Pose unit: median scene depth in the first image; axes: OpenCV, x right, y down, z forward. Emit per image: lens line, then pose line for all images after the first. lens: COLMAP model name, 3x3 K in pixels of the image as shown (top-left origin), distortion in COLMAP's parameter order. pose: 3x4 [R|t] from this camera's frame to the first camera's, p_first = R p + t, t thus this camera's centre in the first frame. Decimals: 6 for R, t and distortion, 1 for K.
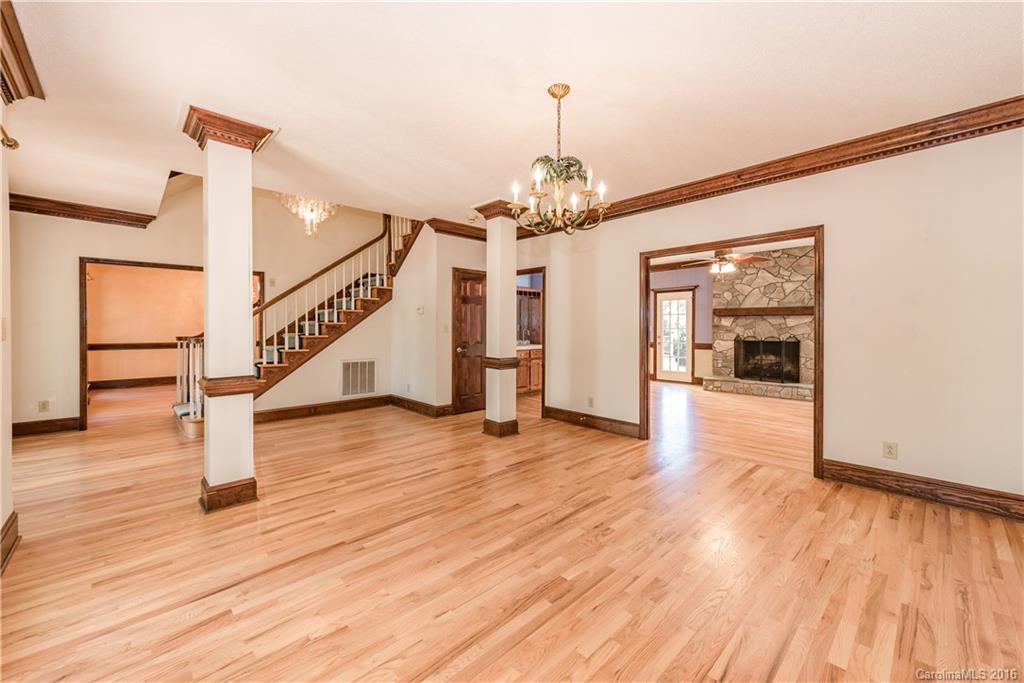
lens RADIAL K [[405.9, 0, 503.1], [0, 405.9, 327.1], [0, 0, 1]] dist [0.009343, -0.000107]
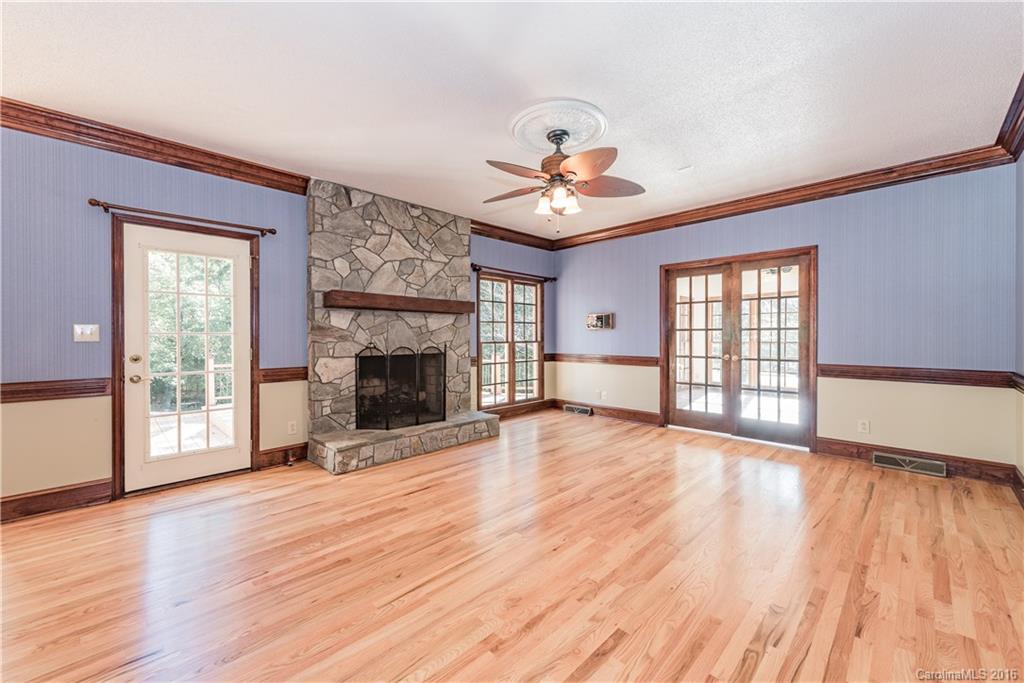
lens RADIAL K [[405.9, 0, 509.0], [0, 405.9, 335.9], [0, 0, 1]] dist [0.009343, -0.000107]
pose [[-0.033181, -0.001027, 0.999449, 0.055096], [0.001470, 0.999998, 0.001077, 0.006409], [-0.999448, 0.001505, -0.033179, 0.845007]]
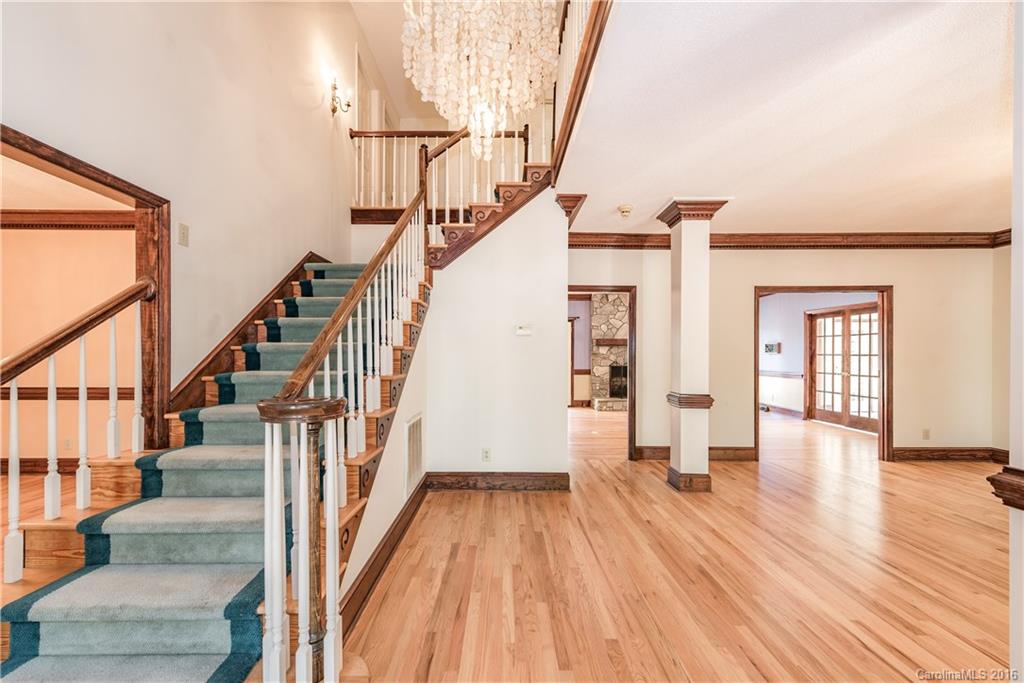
lens RADIAL K [[405.9, 0, 498.8], [0, 405.9, 354.0], [0, 0, 1]] dist [0.009343, -0.000107]
pose [[0.684905, 0.002137, 0.728629, -0.523127], [-0.002878, 0.999996, -0.000228, -0.001521], [-0.728627, -0.001941, 0.684908, 0.437479]]
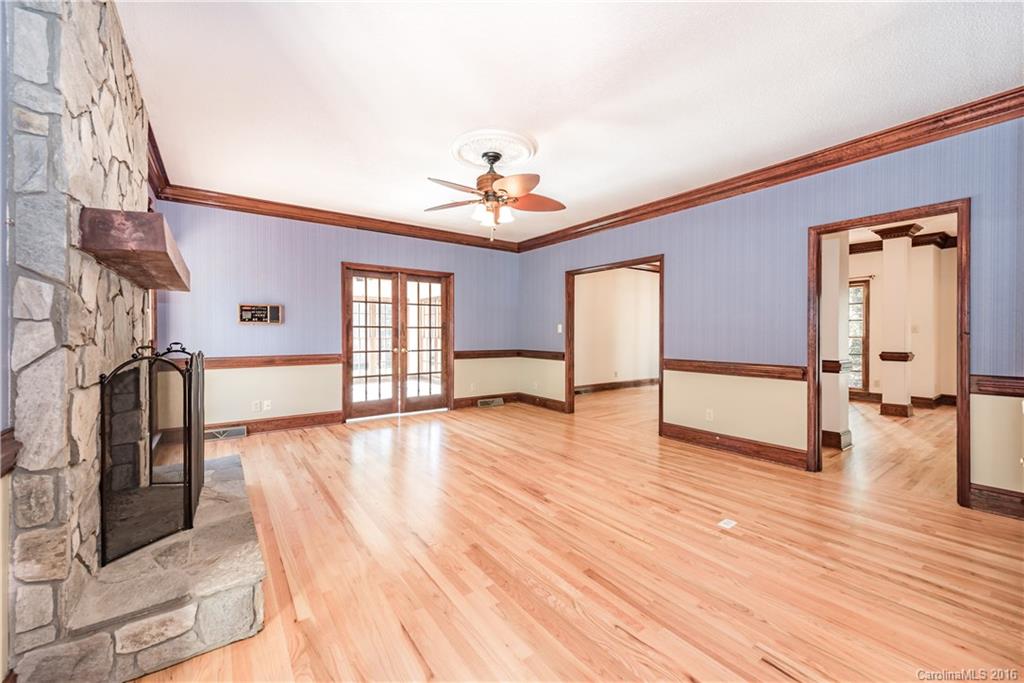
lens RADIAL K [[405.9, 0, 518.4], [0, 405.9, 339.8], [0, 0, 1]] dist [0.009343, -0.000107]
pose [[-0.993290, -0.002211, 0.115628, 0.347016], [-0.000129, 0.999838, 0.018013, 0.007154], [-0.115649, 0.017877, -0.993129, 1.201941]]
